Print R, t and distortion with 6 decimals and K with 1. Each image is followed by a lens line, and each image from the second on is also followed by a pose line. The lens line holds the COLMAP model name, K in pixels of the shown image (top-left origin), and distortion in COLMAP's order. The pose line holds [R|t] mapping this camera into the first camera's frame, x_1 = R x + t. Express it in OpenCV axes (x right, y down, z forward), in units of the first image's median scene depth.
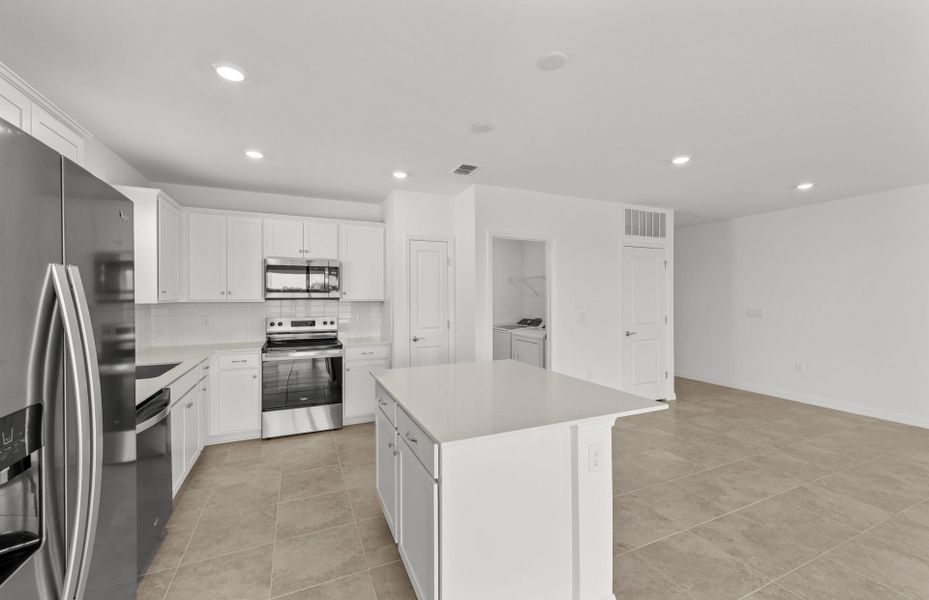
lens RADIAL K [[376.1, 0, 466.1], [0, 376.1, 297.3], [0, 0, 1]] dist [0.006521, -0.000676]
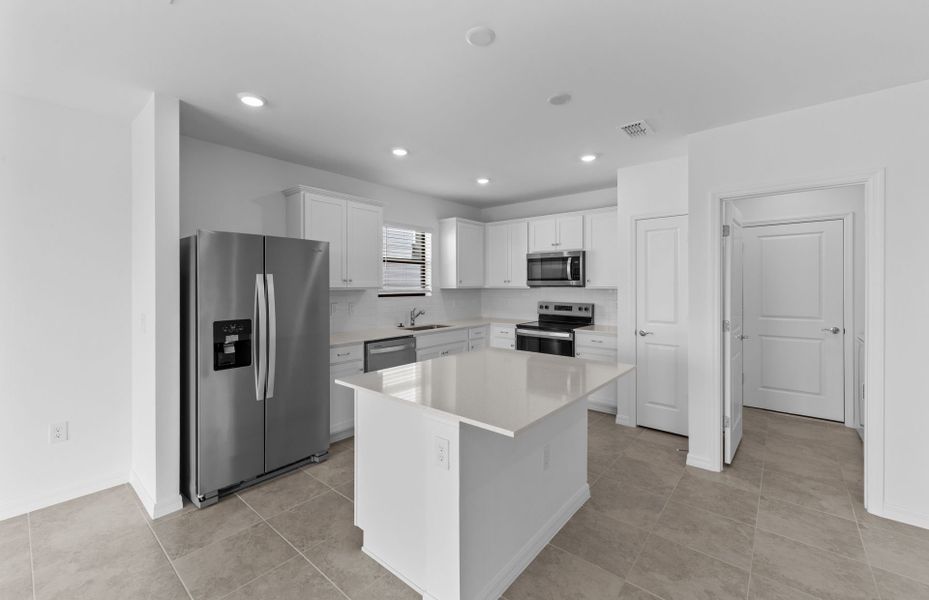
lens RADIAL K [[376.1, 0, 457.4], [0, 376.1, 284.6], [0, 0, 1]] dist [0.006521, -0.000676]
pose [[0.415936, 0.001237, -0.909393, 0.513779], [-0.000718, 0.999999, 0.001032, -0.001701], [0.909394, 0.000224, 0.415936, 0.266586]]
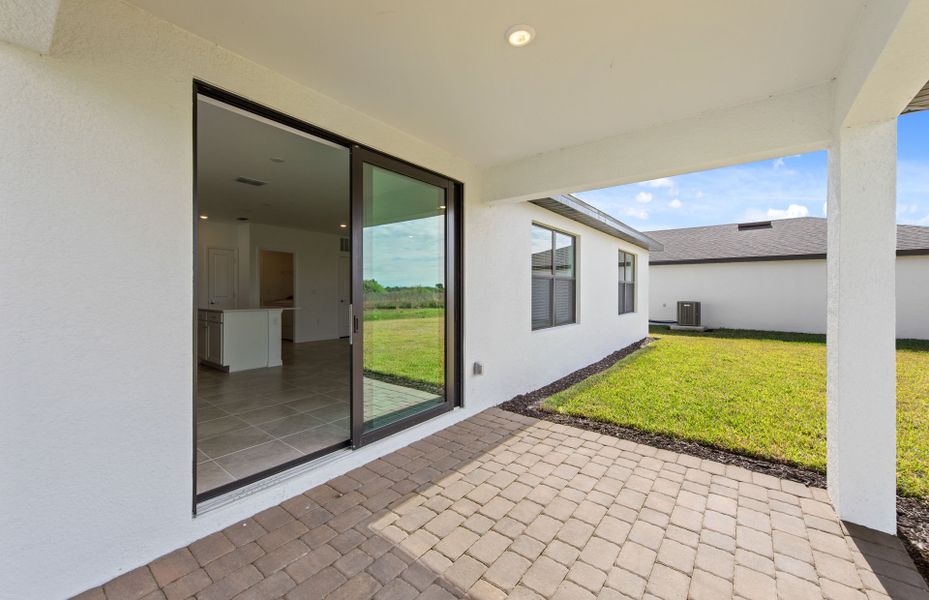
lens RADIAL K [[376.1, 0, 465.4], [0, 376.1, 292.5], [0, 0, 1]] dist [0.006521, -0.000676]
pose [[0.885995, 0.005212, 0.463666, 0.113207], [-0.006965, 0.999974, 0.002068, 0.055057], [-0.463643, -0.005062, 0.886007, -1.314865]]
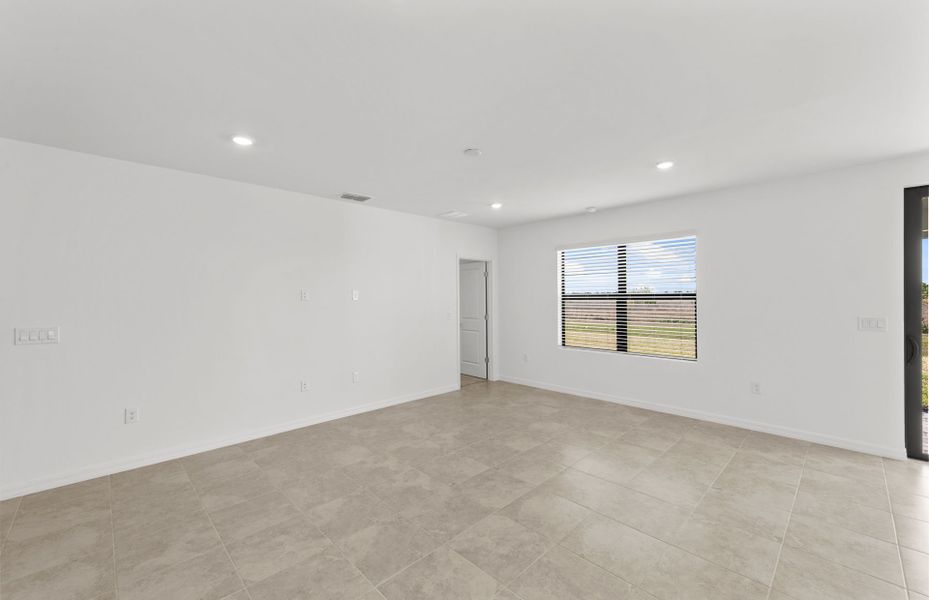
lens RADIAL K [[376.1, 0, 466.0], [0, 376.1, 294.2], [0, 0, 1]] dist [0.006521, -0.000676]
pose [[-0.342251, 0.016590, 0.939462, 0.120229], [0.010115, 0.999851, -0.013971, -0.000952], [-0.939554, 0.004721, -0.342368, 0.883126]]
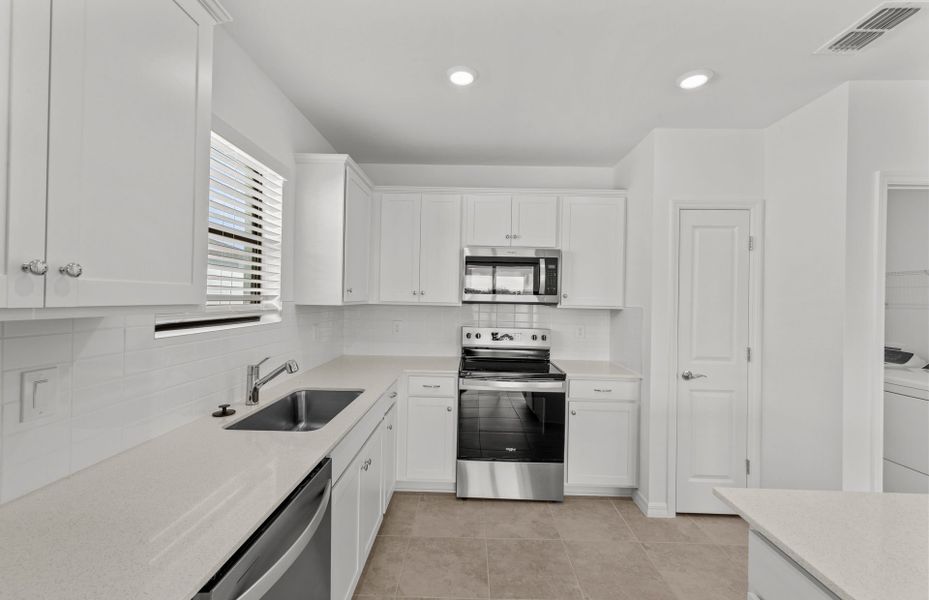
lens RADIAL K [[376.1, 0, 463.8], [0, 376.1, 296.5], [0, 0, 1]] dist [0.006521, -0.000676]
pose [[0.902537, 0.017412, -0.430259, -0.214136], [-0.022432, 0.999727, -0.006597, -0.001812], [0.430027, 0.015606, 0.902681, 0.333877]]
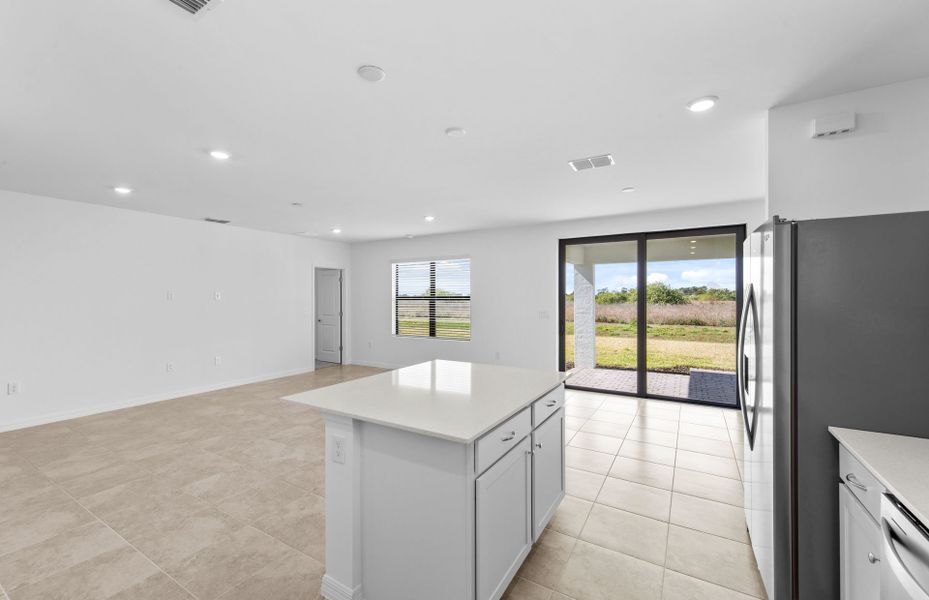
lens RADIAL K [[376.1, 0, 465.7], [0, 376.1, 296.4], [0, 0, 1]] dist [0.006521, -0.000676]
pose [[-0.571462, 0.009669, 0.820571, -0.452063], [0.006837, 0.999952, -0.007021, -0.000126], [-0.820600, 0.001598, -0.571501, 0.851995]]
